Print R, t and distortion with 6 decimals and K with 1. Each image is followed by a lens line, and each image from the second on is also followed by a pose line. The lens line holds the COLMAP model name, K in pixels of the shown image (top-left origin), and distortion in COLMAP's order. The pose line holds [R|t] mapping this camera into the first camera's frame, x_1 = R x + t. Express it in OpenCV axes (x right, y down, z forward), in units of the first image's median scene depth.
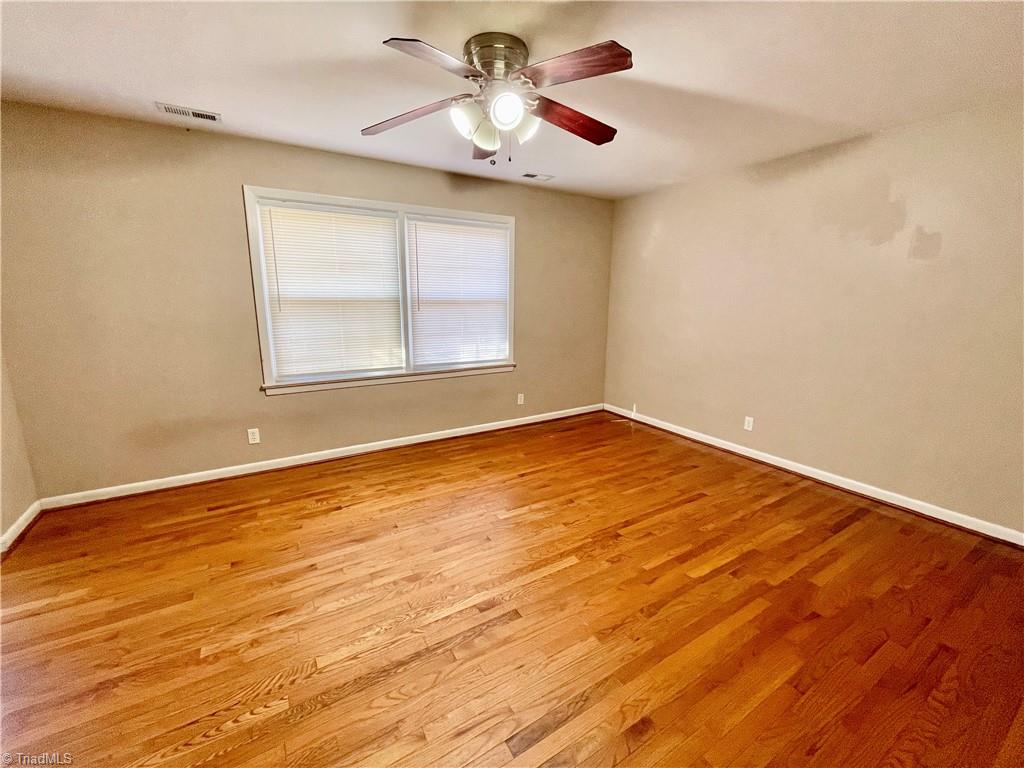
lens RADIAL K [[417.9, 0, 507.3], [0, 417.9, 384.1], [0, 0, 1]] dist [-0.001207, 0.000477]
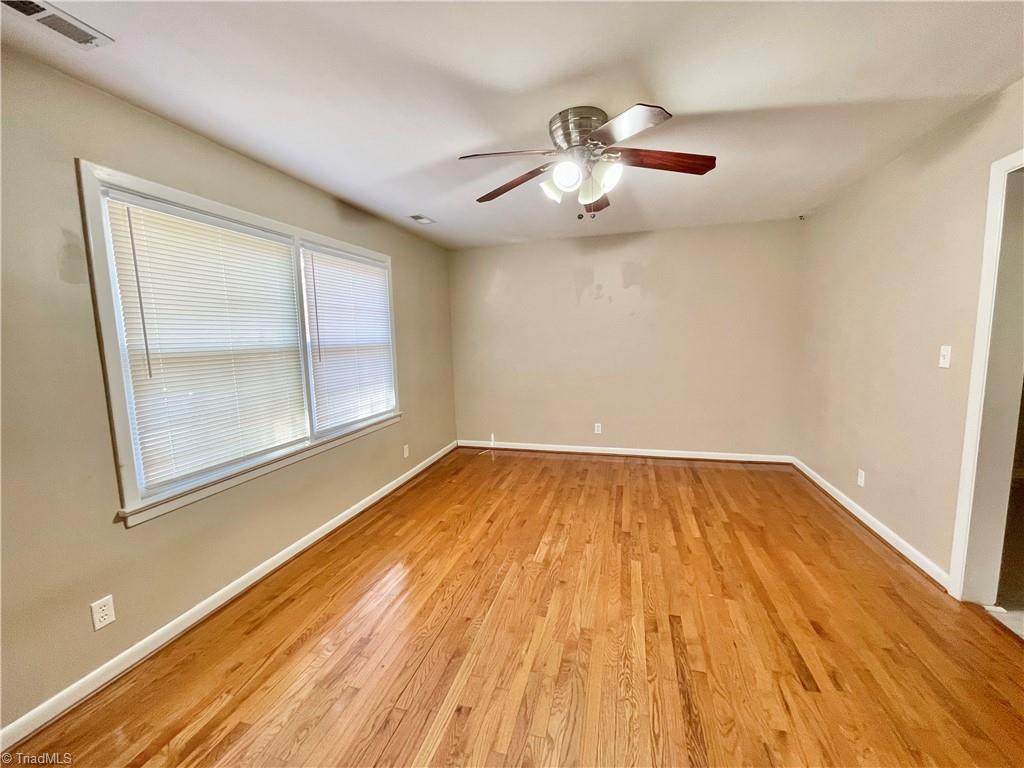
lens RADIAL K [[417.9, 0, 507.3], [0, 417.9, 384.1], [0, 0, 1]] dist [-0.001207, 0.000477]
pose [[0.730143, -0.106042, 0.675016, -0.540222], [0.171741, 0.984652, -0.031082, -0.055135], [-0.661360, 0.138622, 0.737148, 0.215974]]
